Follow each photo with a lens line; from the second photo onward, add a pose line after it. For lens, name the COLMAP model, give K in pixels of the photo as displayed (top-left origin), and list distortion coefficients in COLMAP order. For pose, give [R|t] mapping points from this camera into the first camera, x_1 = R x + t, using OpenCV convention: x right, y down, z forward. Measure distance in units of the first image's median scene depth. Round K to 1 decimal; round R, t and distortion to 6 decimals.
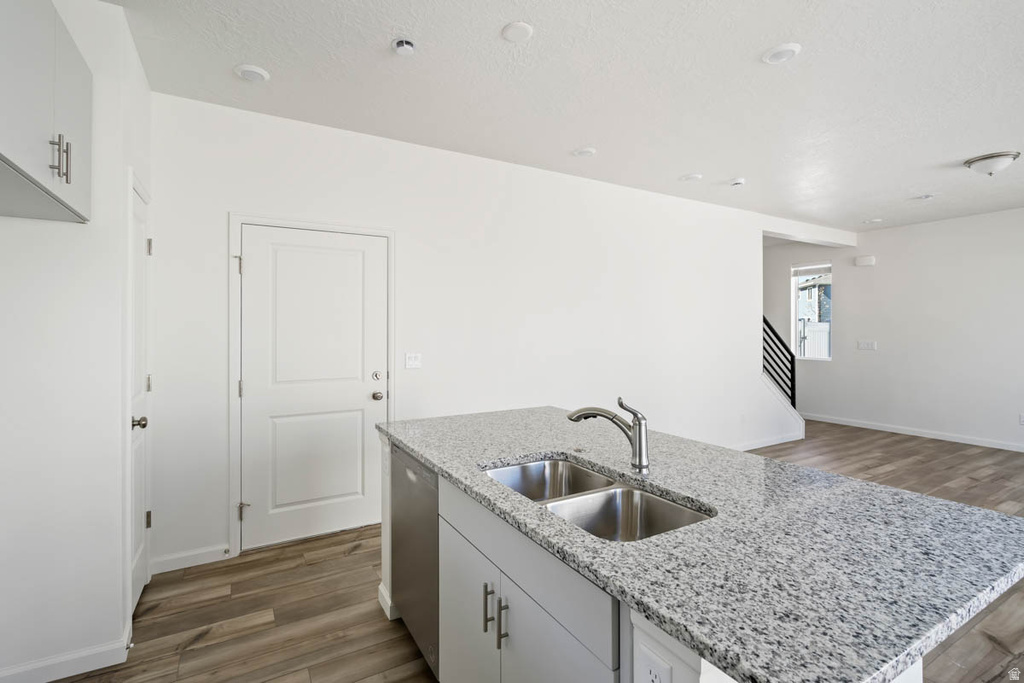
lens RADIAL K [[473.9, 0, 508.5], [0, 473.9, 333.6], [0, 0, 1]] dist [-0.004114, -0.000326]
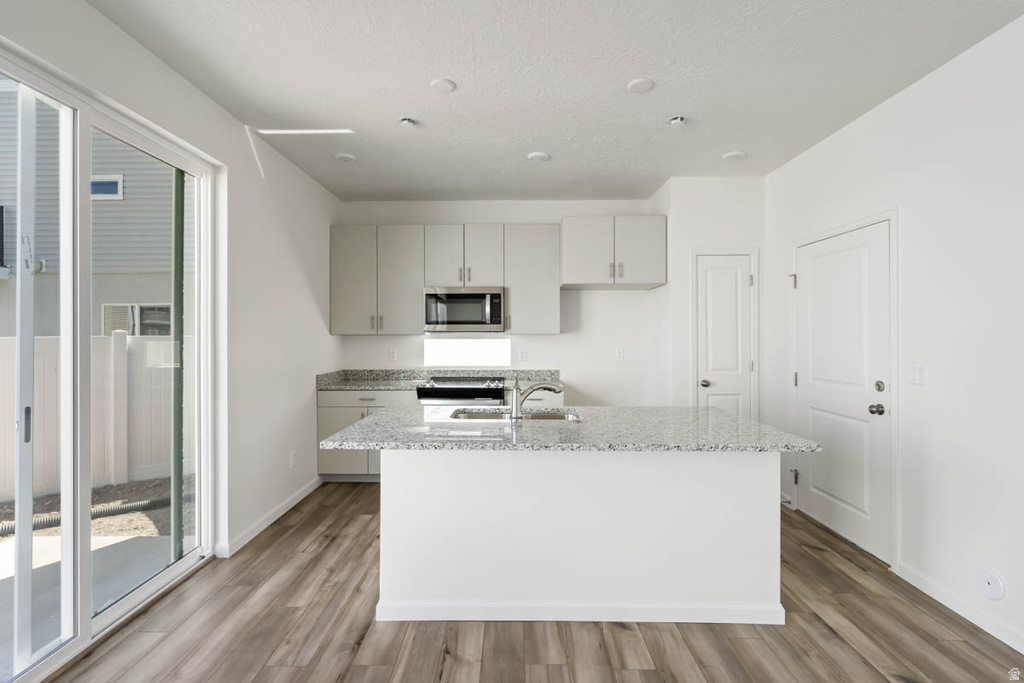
lens RADIAL K [[468.6, 0, 508.2], [0, 468.6, 333.0], [0, 0, 1]] dist [-0.004891, 0.000086]
pose [[-0.509787, 0.002290, -0.860297, 0.858041], [-0.001820, 0.999991, 0.003740, -0.008992], [0.860299, 0.003473, -0.509779, 0.935301]]
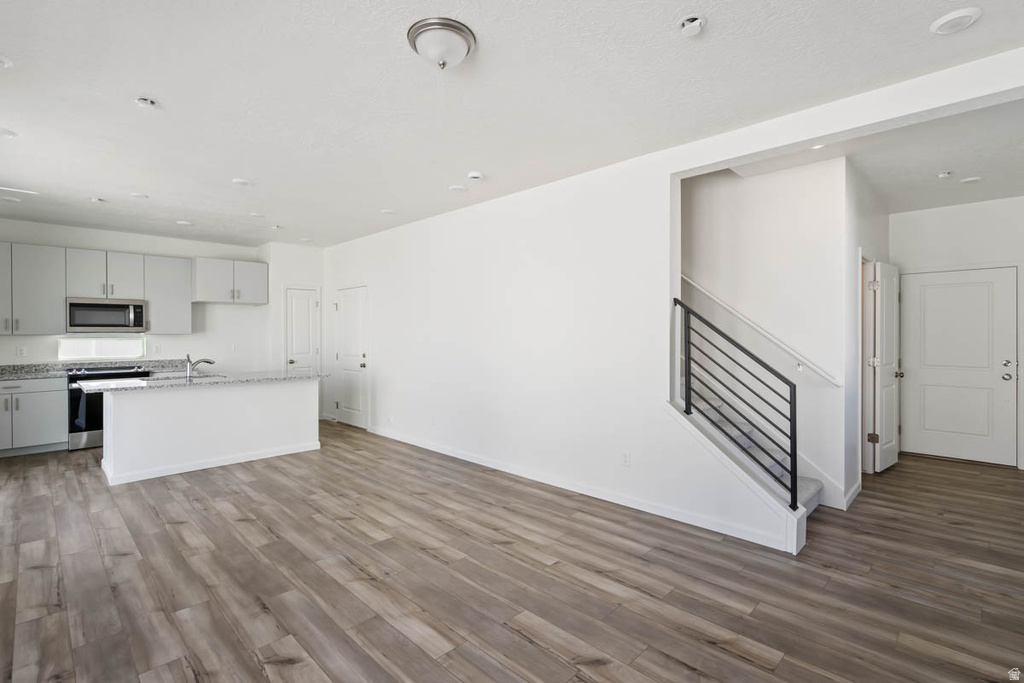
lens RADIAL K [[473.9, 0, 508.5], [0, 473.9, 333.6], [0, 0, 1]] dist [-0.004114, -0.000326]
pose [[0.264770, 0.005407, -0.964296, 2.015616], [-0.004010, 0.999982, 0.004506, -0.017794], [0.964303, 0.002674, 0.264787, 1.161105]]
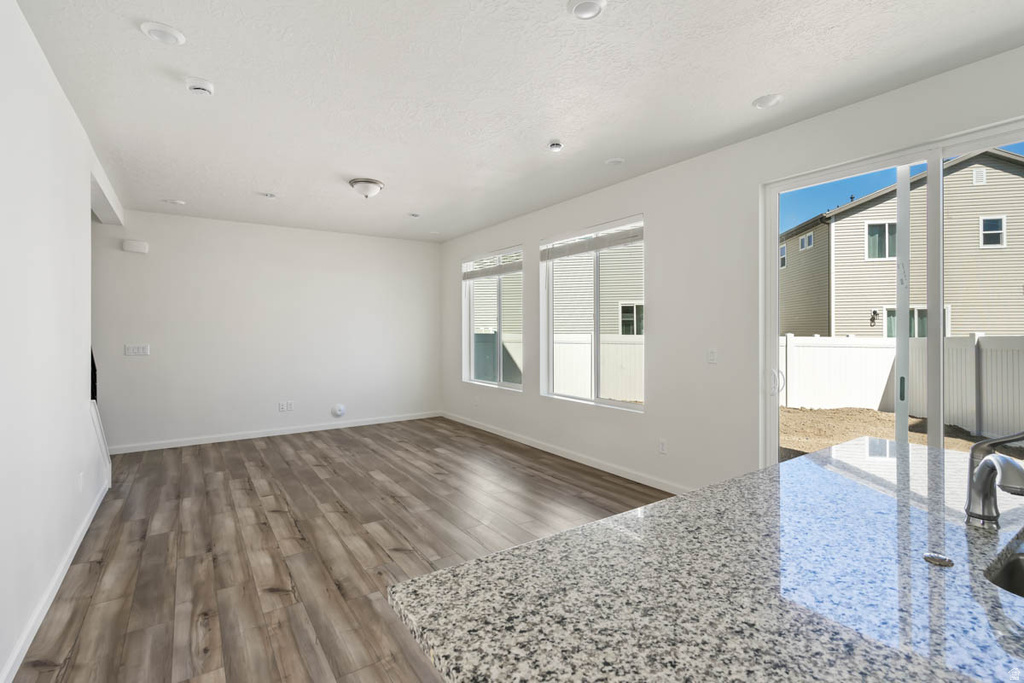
lens RADIAL K [[468.6, 0, 508.2], [0, 468.6, 333.0], [0, 0, 1]] dist [-0.004891, 0.000086]
pose [[-0.075065, -0.005842, 0.997161, -0.208032], [0.009722, 0.999931, 0.006590, -0.008931], [-0.997131, 0.010189, -0.075003, 0.928868]]
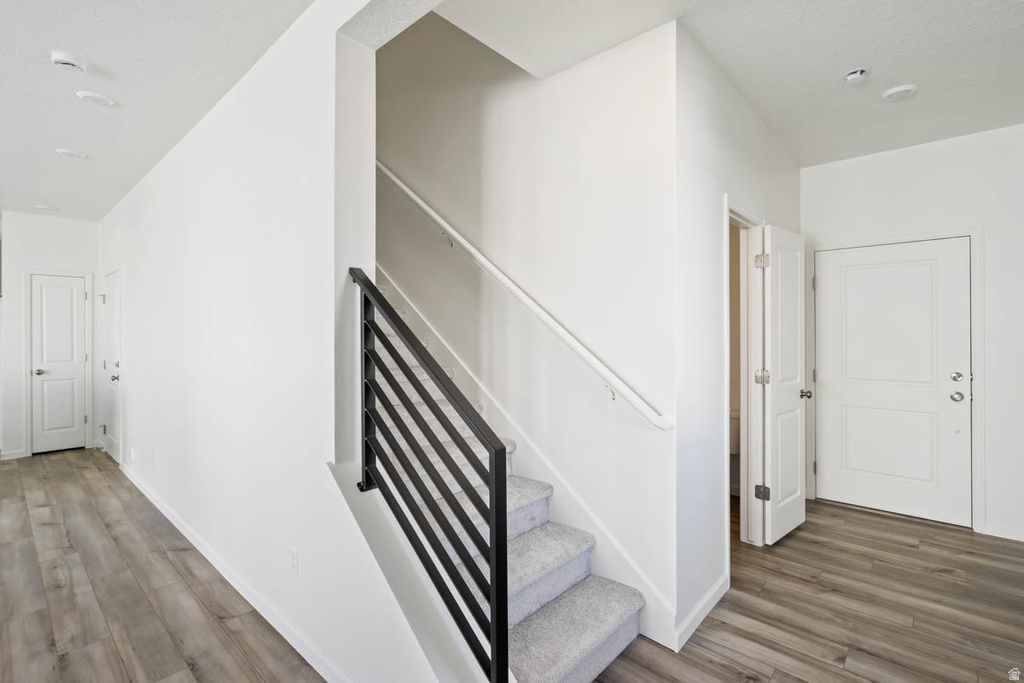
lens RADIAL K [[468.6, 0, 508.2], [0, 468.6, 333.0], [0, 0, 1]] dist [-0.004891, 0.000086]
pose [[0.306399, 0.004295, -0.951894, 1.636052], [-0.002675, 0.999990, 0.003651, -0.019999], [0.951900, 0.001428, 0.306407, 1.884970]]
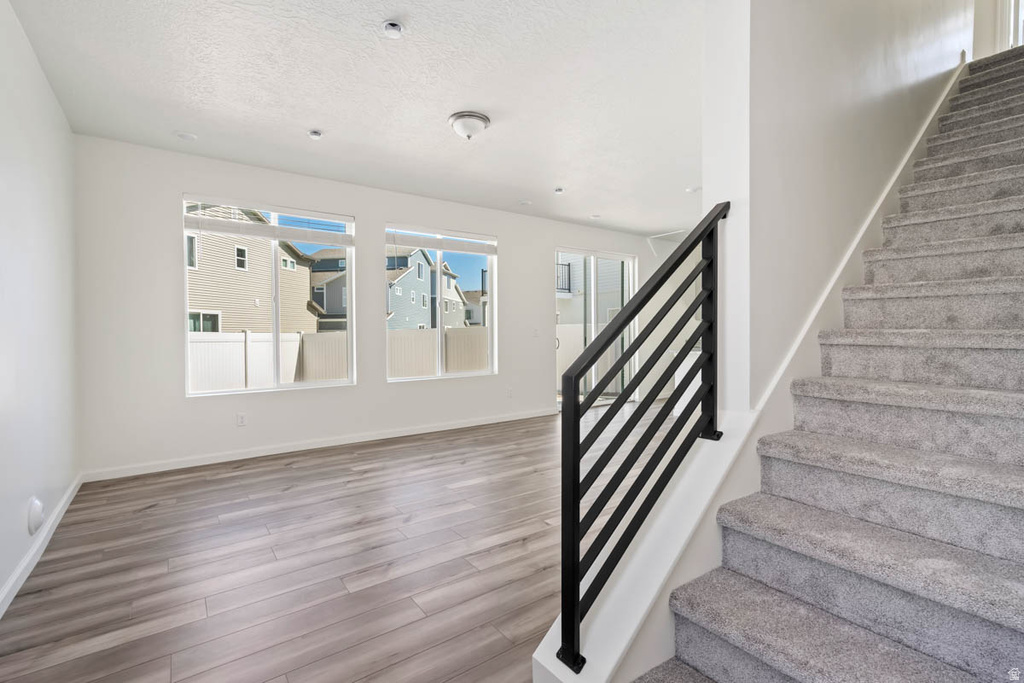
lens RADIAL K [[468.6, 0, 508.2], [0, 468.6, 333.0], [0, 0, 1]] dist [-0.004891, 0.000086]
pose [[-0.994115, 0.007964, -0.108035, 1.309016], [0.007539, 0.999962, 0.004342, 0.057657], [0.108066, 0.003502, -0.994138, 2.427004]]
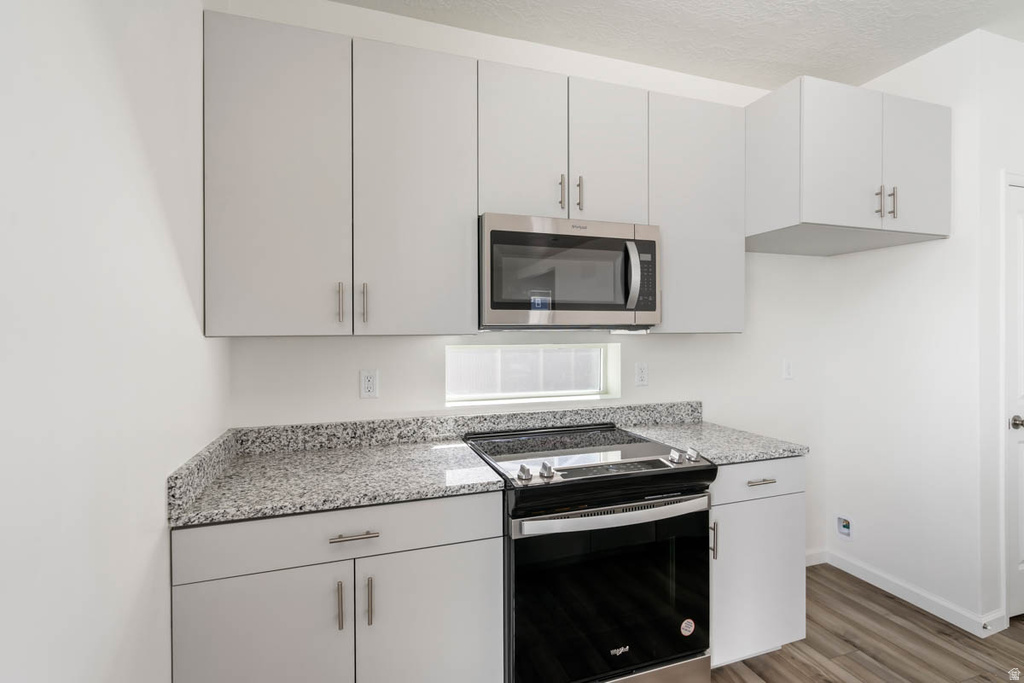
lens RADIAL K [[468.6, 0, 508.2], [0, 468.6, 333.0], [0, 0, 1]] dist [-0.004891, 0.000086]
pose [[-0.200021, 0.004369, -0.979782, 0.288276], [0.002316, 0.999989, 0.003987, -0.002736], [0.979789, -0.001472, -0.200029, 0.105133]]
